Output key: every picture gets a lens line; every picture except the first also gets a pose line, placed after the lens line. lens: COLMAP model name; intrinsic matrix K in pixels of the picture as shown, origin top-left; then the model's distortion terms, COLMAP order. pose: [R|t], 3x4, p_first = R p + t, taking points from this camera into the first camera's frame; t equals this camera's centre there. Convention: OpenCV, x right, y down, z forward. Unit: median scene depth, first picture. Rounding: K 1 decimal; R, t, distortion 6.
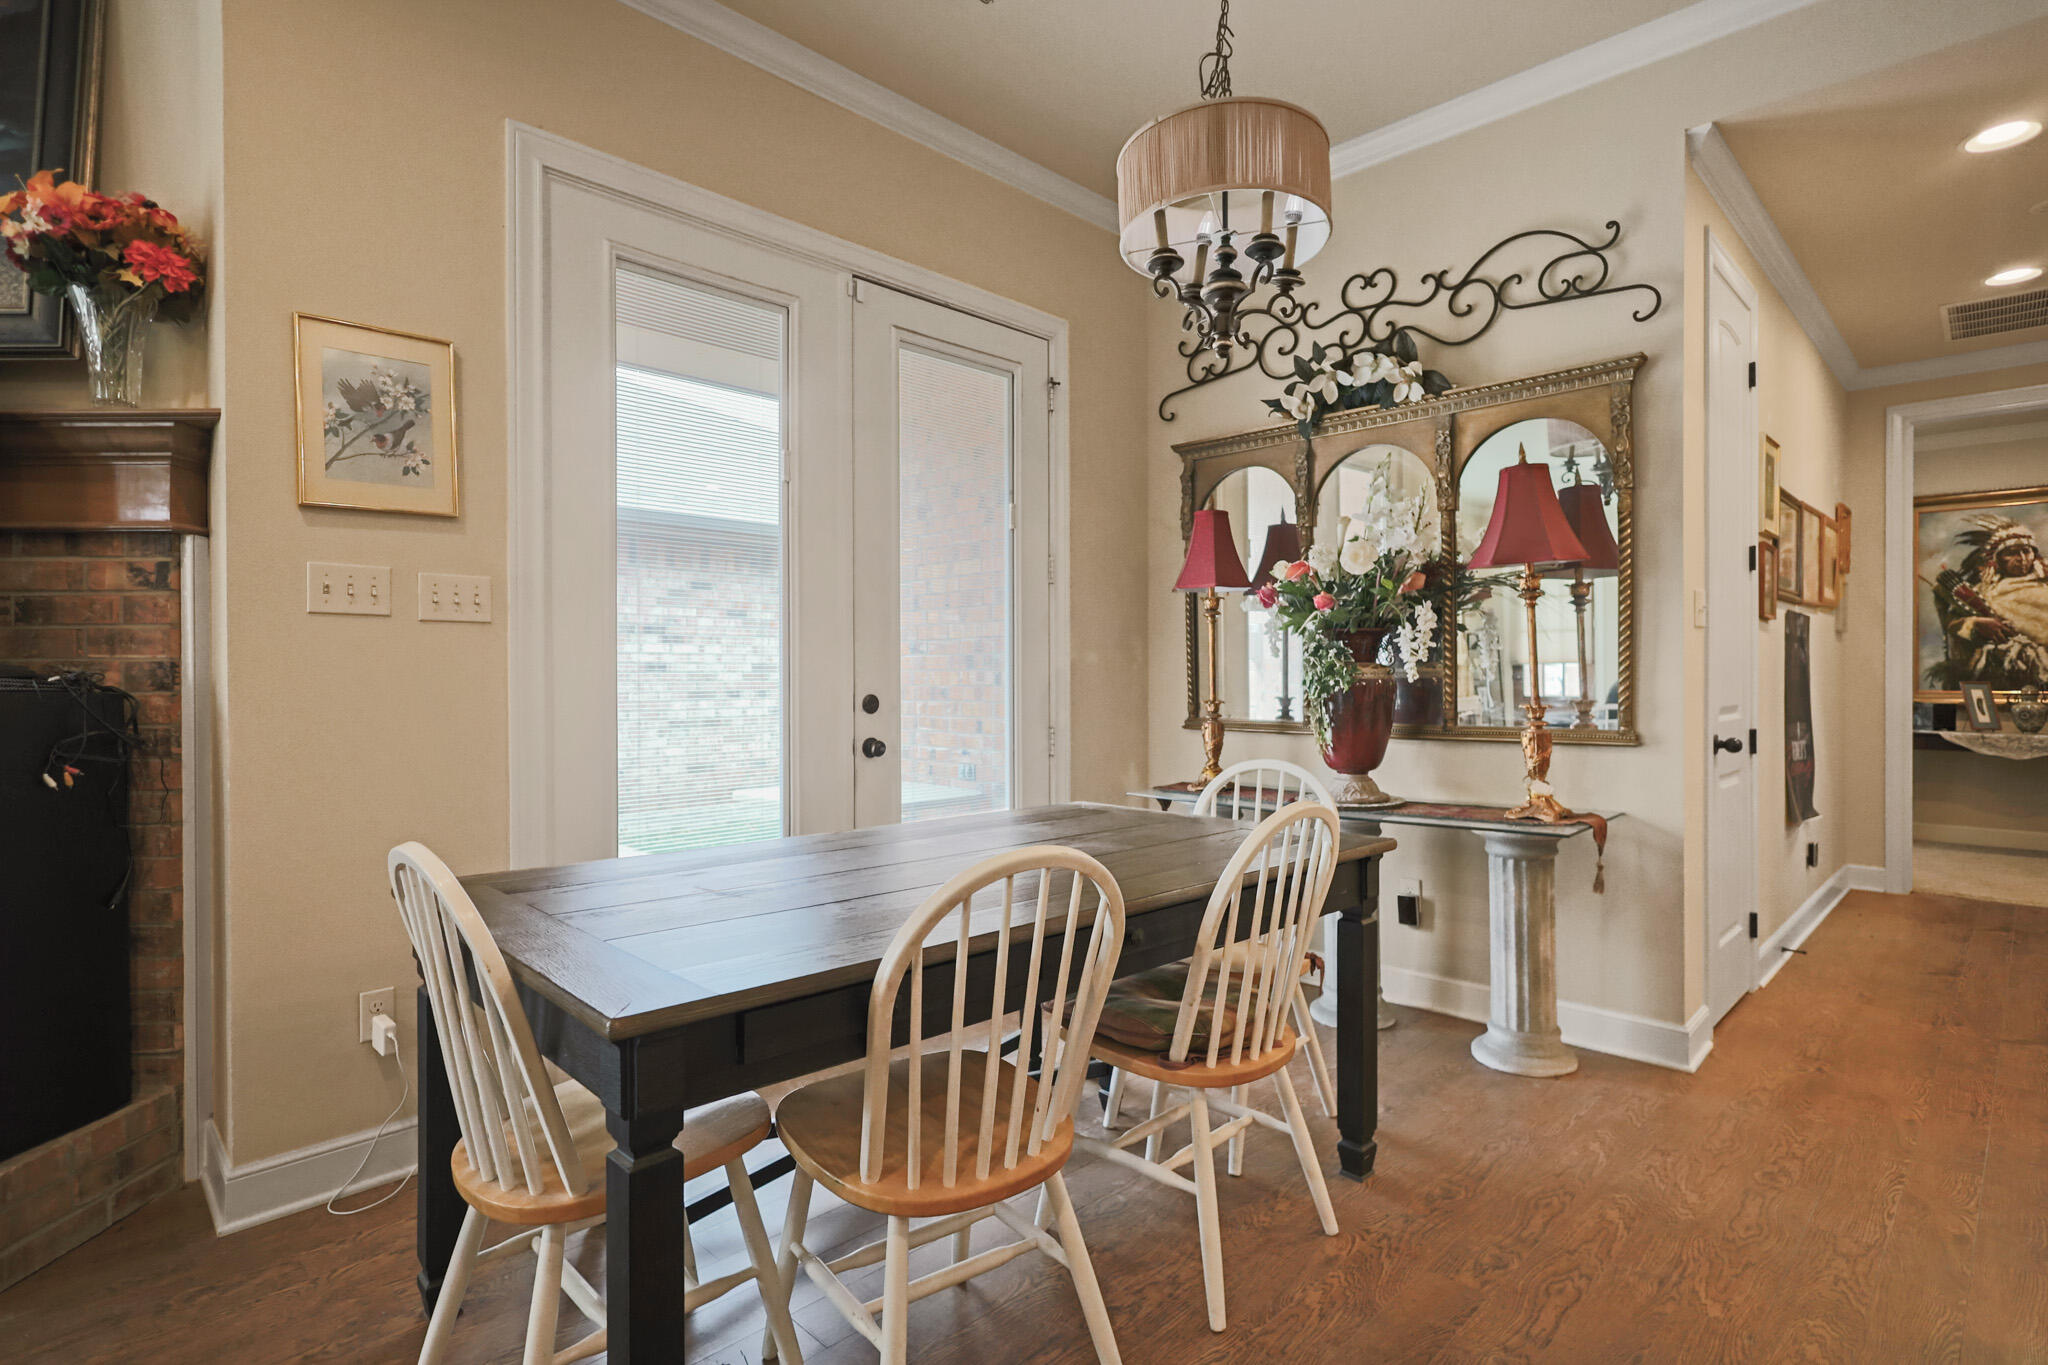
lens RADIAL K [[1020.0, 0, 1022.3], [0, 1020.0, 685.0], [0, 0, 1]] dist [0.000498, 0.000390]
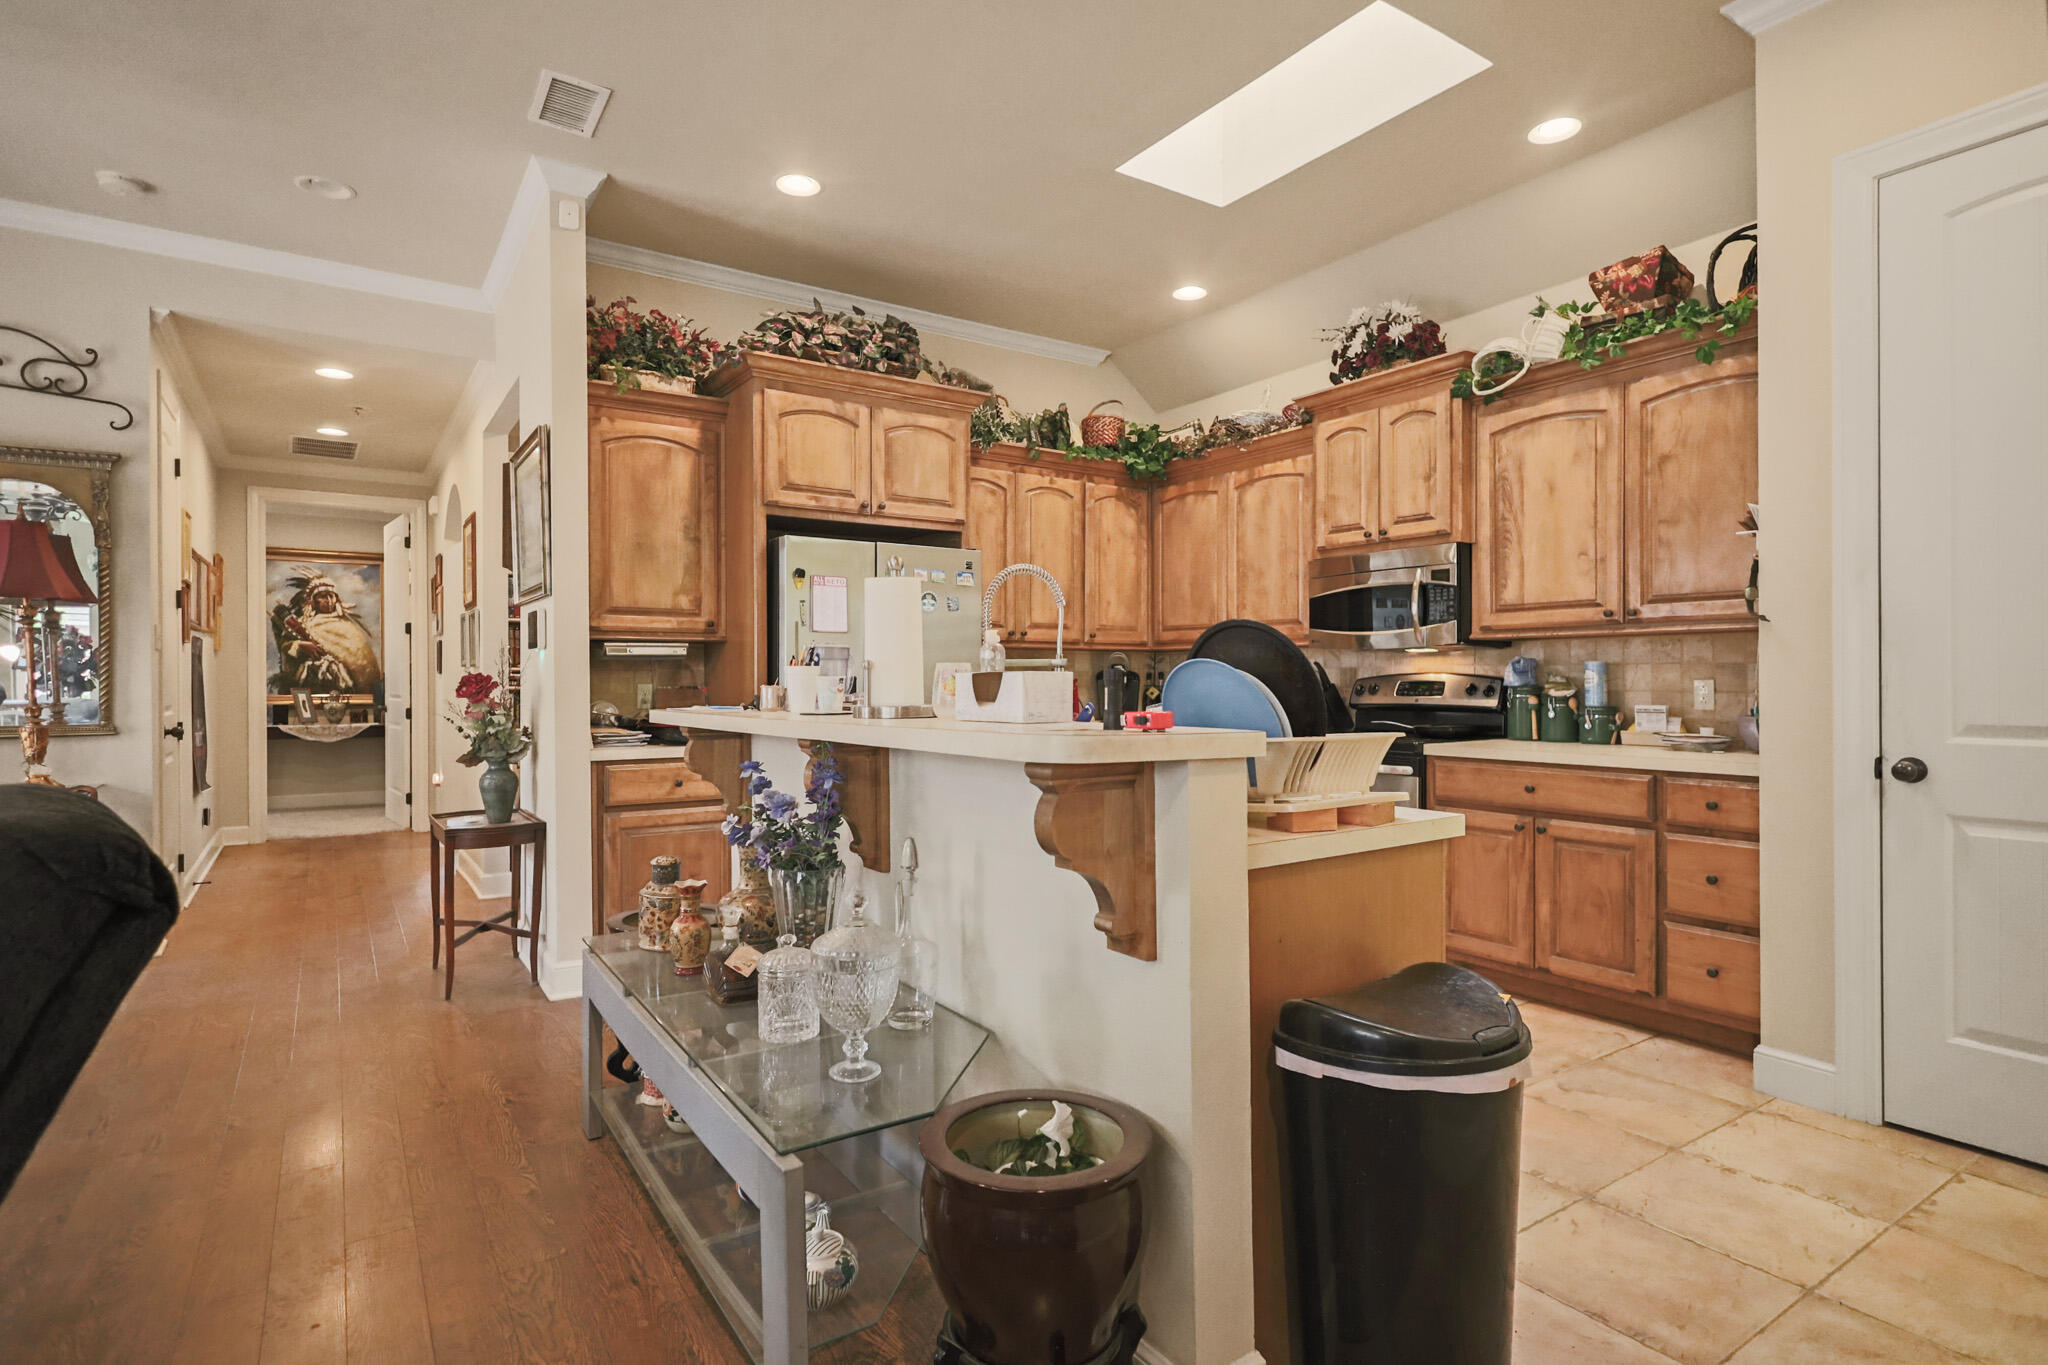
lens RADIAL K [[1020.0, 0, 1007.4], [0, 1020.0, 679.7], [0, 0, 1]] dist [0.000498, 0.000390]
pose [[0.195836, 0.003422, 0.980631, -0.370686], [0.009349, 0.999942, -0.005357, 0.002667], [-0.980592, 0.010217, 0.195792, -0.329437]]
